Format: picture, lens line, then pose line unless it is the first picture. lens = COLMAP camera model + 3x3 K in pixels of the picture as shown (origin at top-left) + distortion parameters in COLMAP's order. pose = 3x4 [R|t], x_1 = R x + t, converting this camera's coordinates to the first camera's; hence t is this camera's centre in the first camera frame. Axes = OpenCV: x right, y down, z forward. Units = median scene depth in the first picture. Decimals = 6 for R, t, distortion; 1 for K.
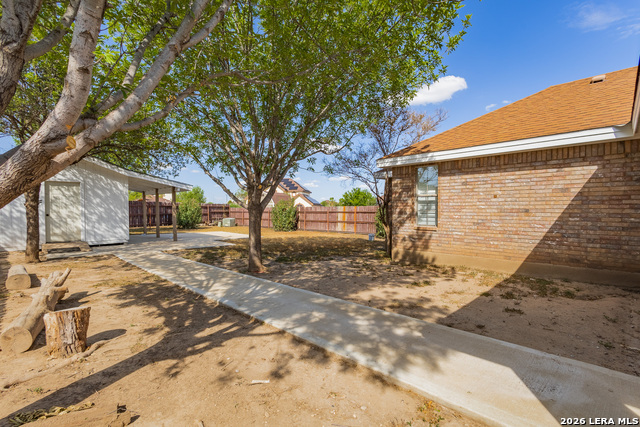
lens RADIAL K [[291.5, 0, 322.6], [0, 291.5, 213.4], [0, 0, 1]] dist [0.007496, -0.002455]
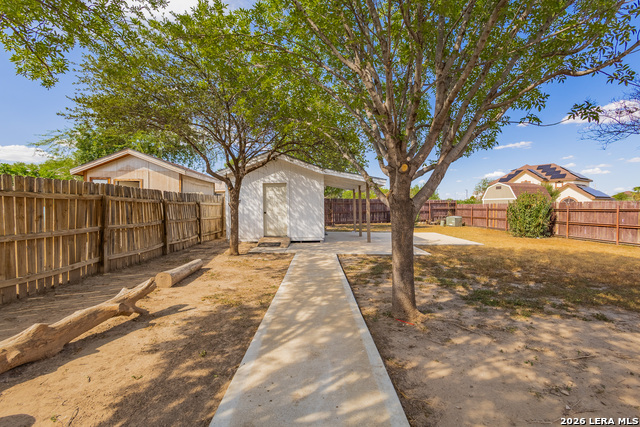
lens RADIAL K [[291.5, 0, 322.6], [0, 291.5, 212.3], [0, 0, 1]] dist [0.007496, -0.002455]
pose [[0.703031, 0.011889, -0.711060, 0.037804], [-0.005325, 0.999920, 0.011455, -0.008309], [0.711140, -0.004267, 0.703038, 0.303134]]
